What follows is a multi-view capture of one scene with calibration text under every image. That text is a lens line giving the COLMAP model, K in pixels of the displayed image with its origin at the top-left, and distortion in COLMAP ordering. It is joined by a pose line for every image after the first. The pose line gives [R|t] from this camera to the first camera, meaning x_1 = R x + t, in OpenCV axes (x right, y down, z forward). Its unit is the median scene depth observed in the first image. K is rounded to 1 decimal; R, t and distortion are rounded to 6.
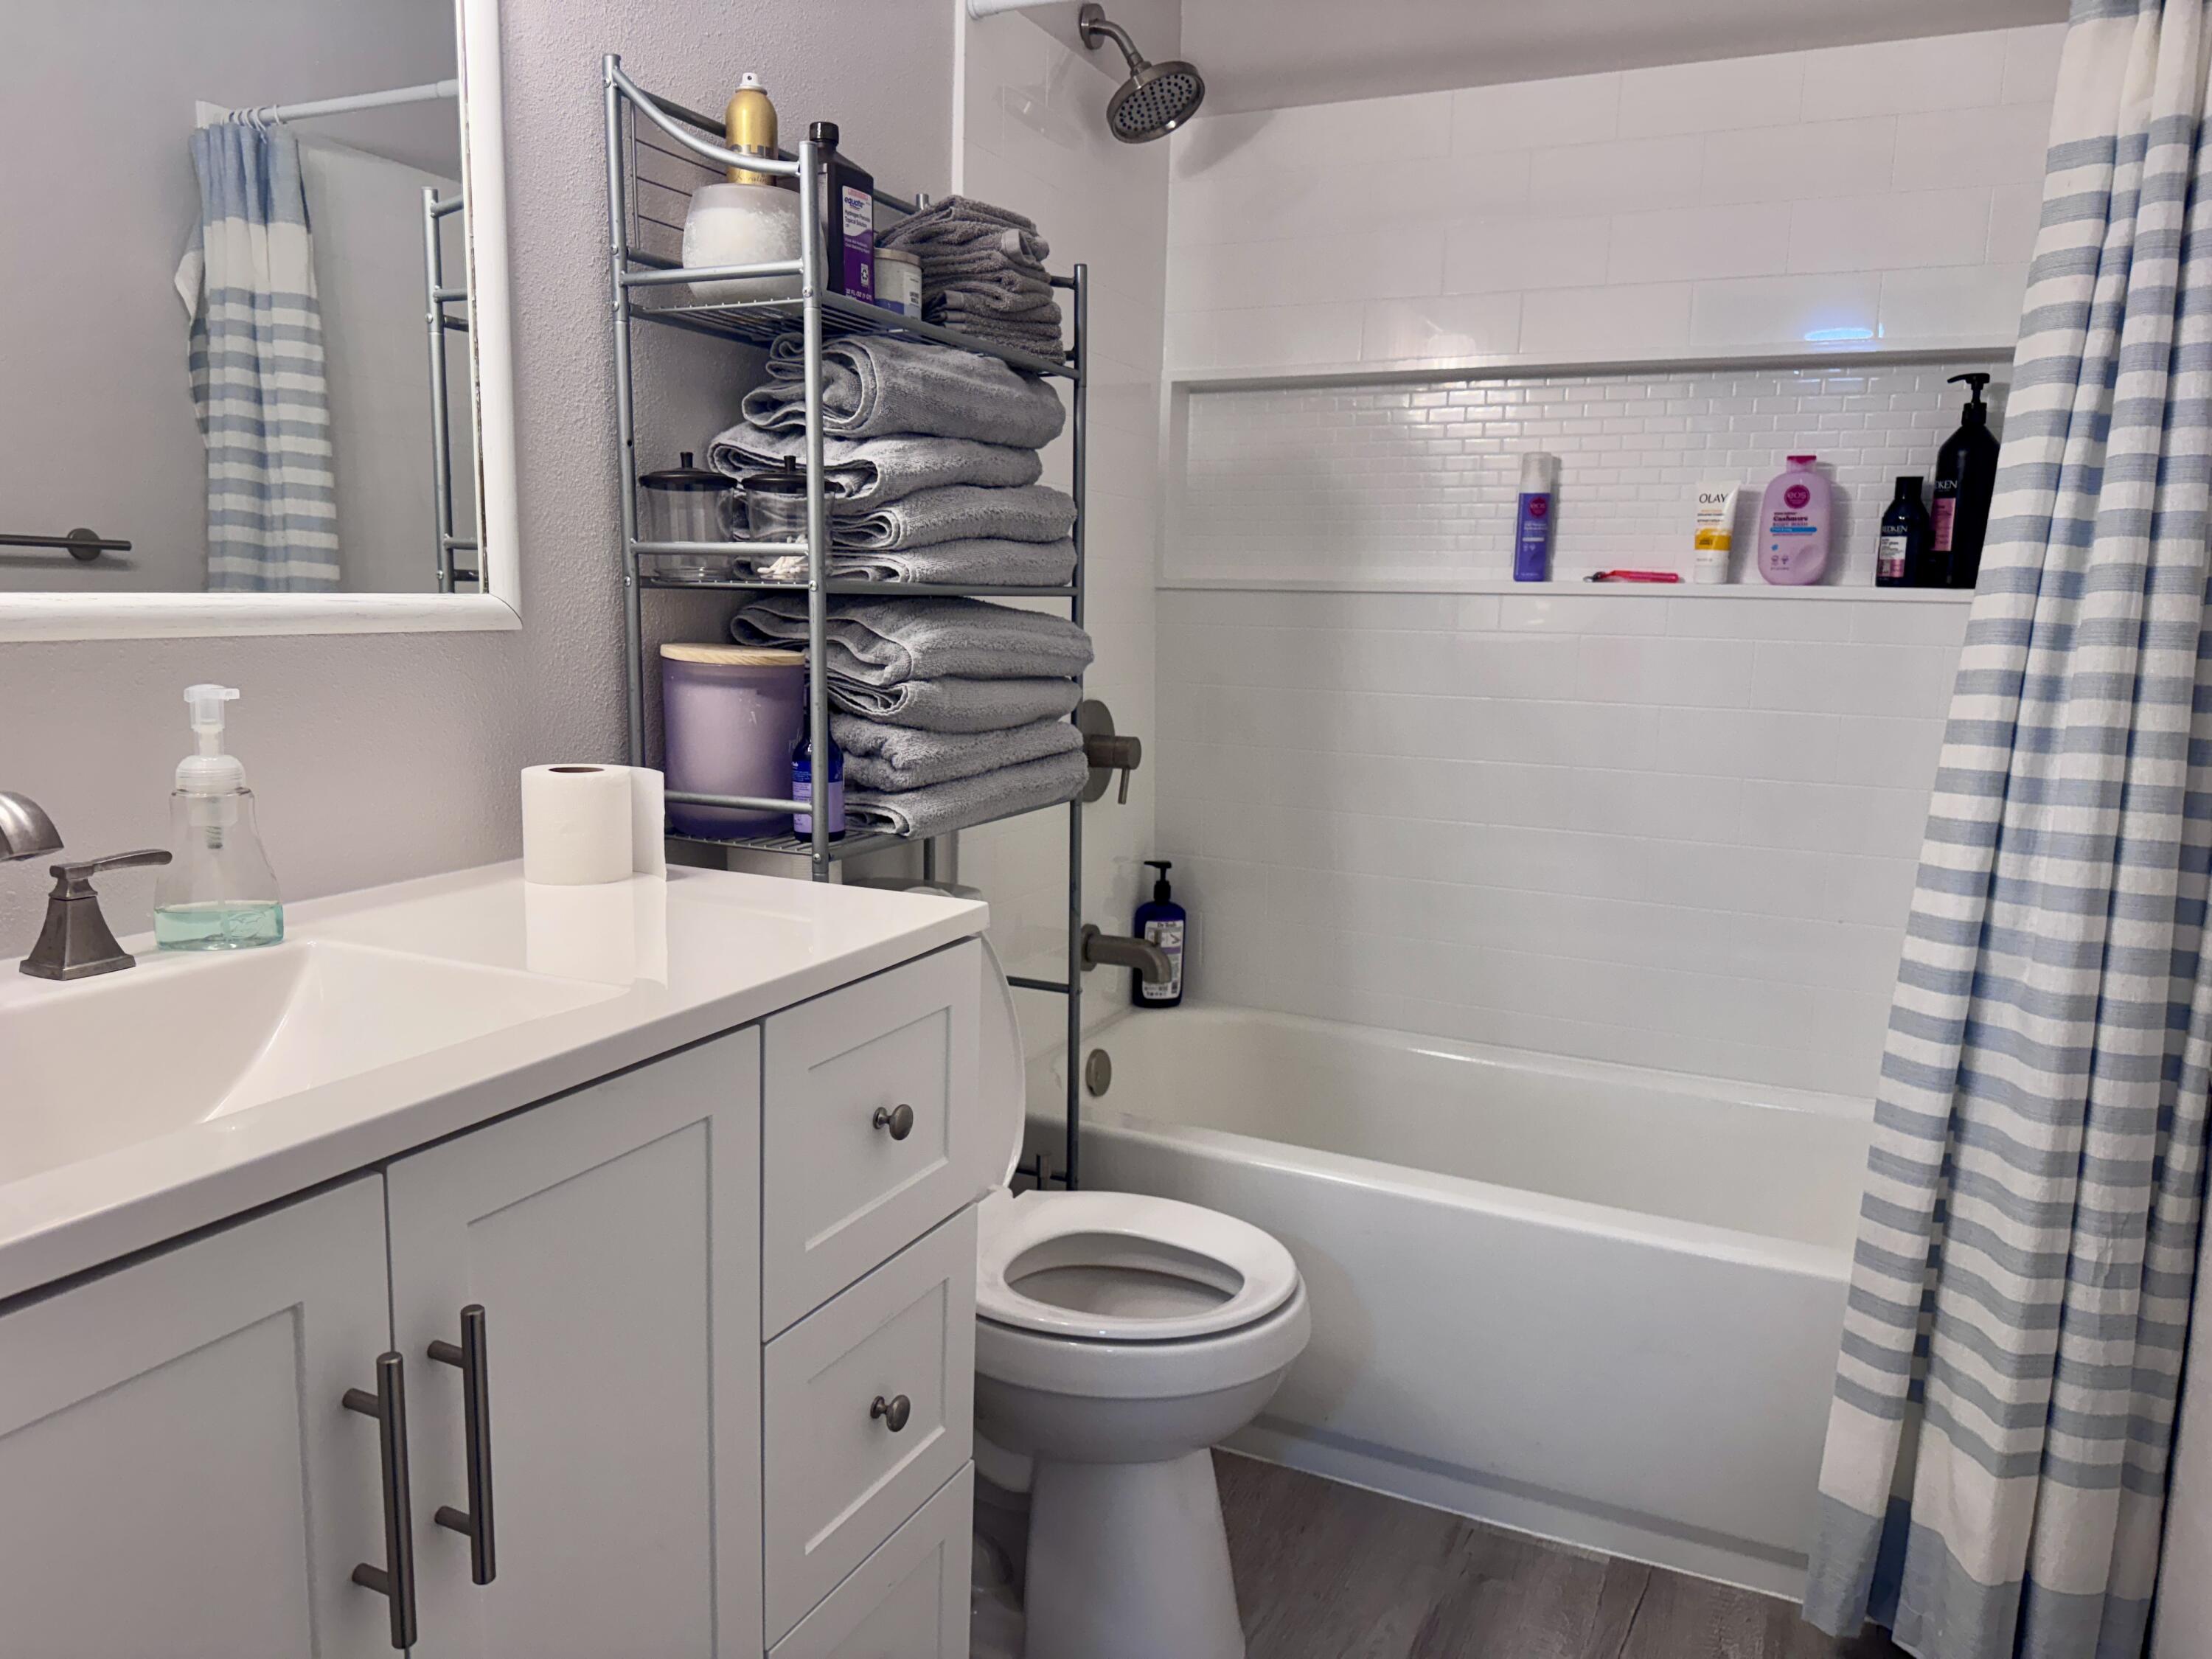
lens RADIAL K [[1561.5, 0, 1102.8], [0, 1561.5, 829.0], [0, 0, 1]] dist [0.049707, -0.073430]
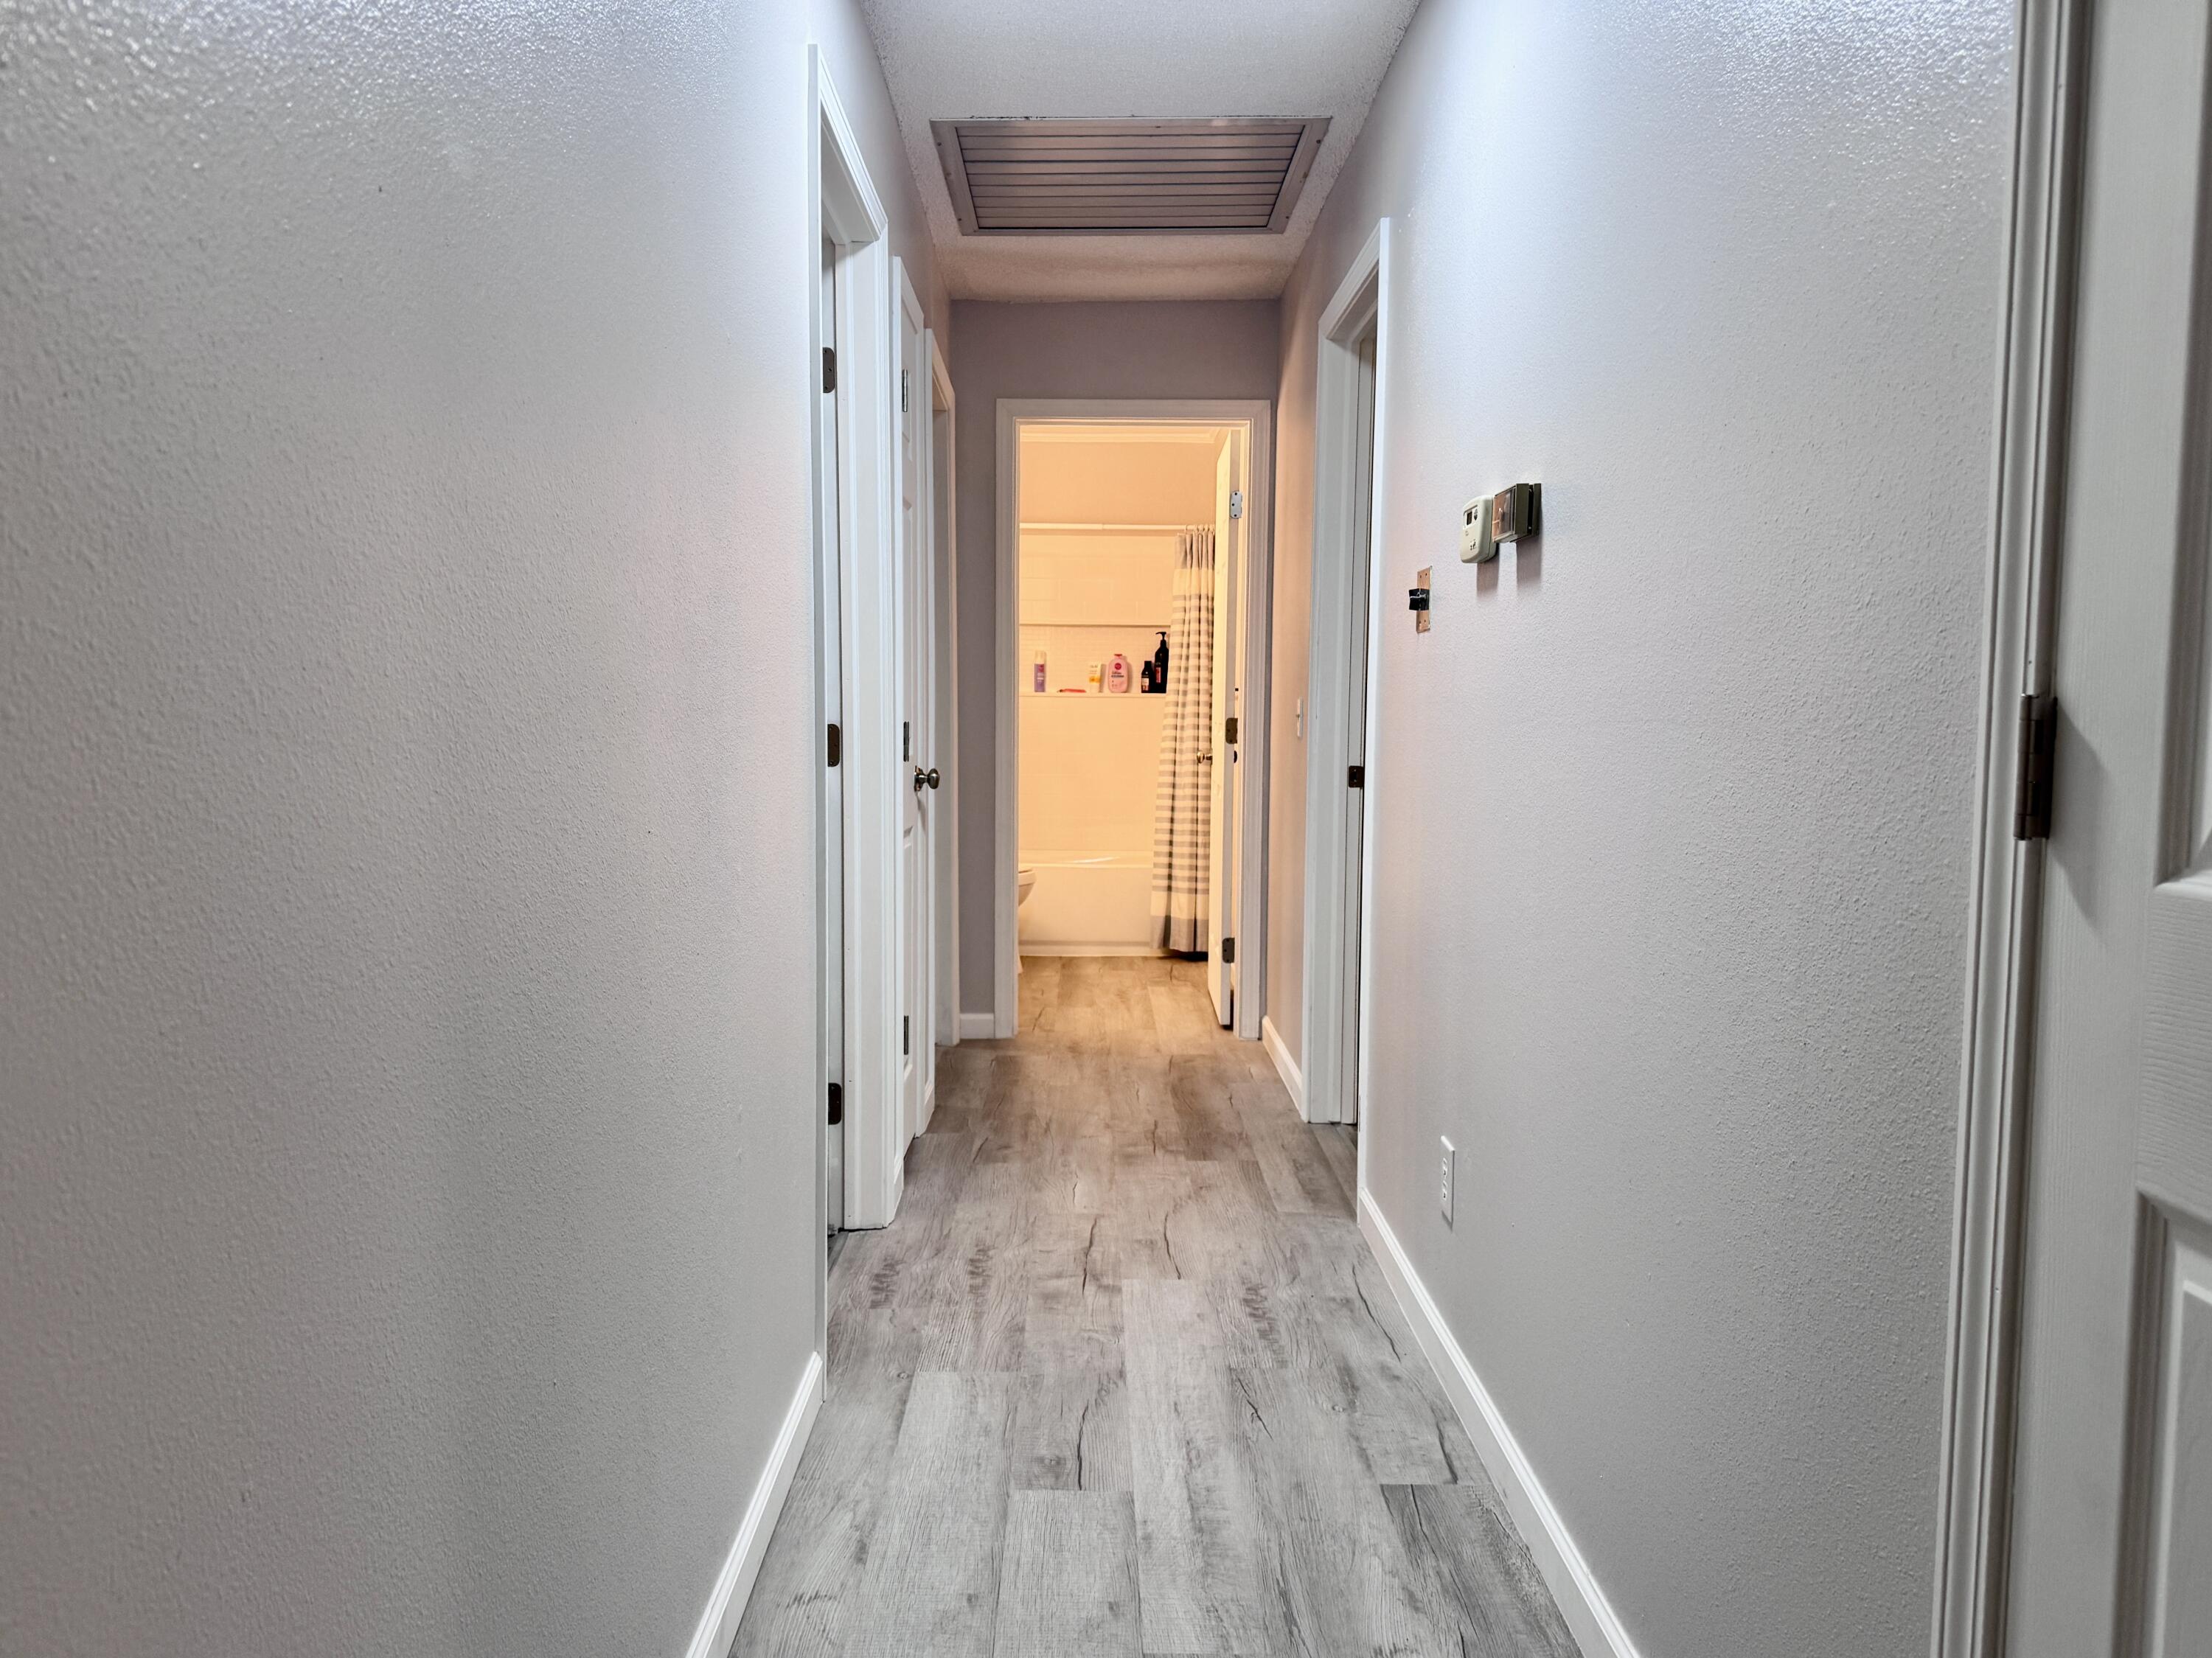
lens RADIAL K [[1561.4, 0, 1103.8], [0, 1561.4, 828.3], [0, 0, 1]] dist [0.049707, -0.073430]
pose [[0.899356, -0.050677, 0.434271, -1.079628], [0.078955, 0.995755, -0.047313, 0.294520], [-0.430030, 0.076839, 0.899539, -2.009318]]
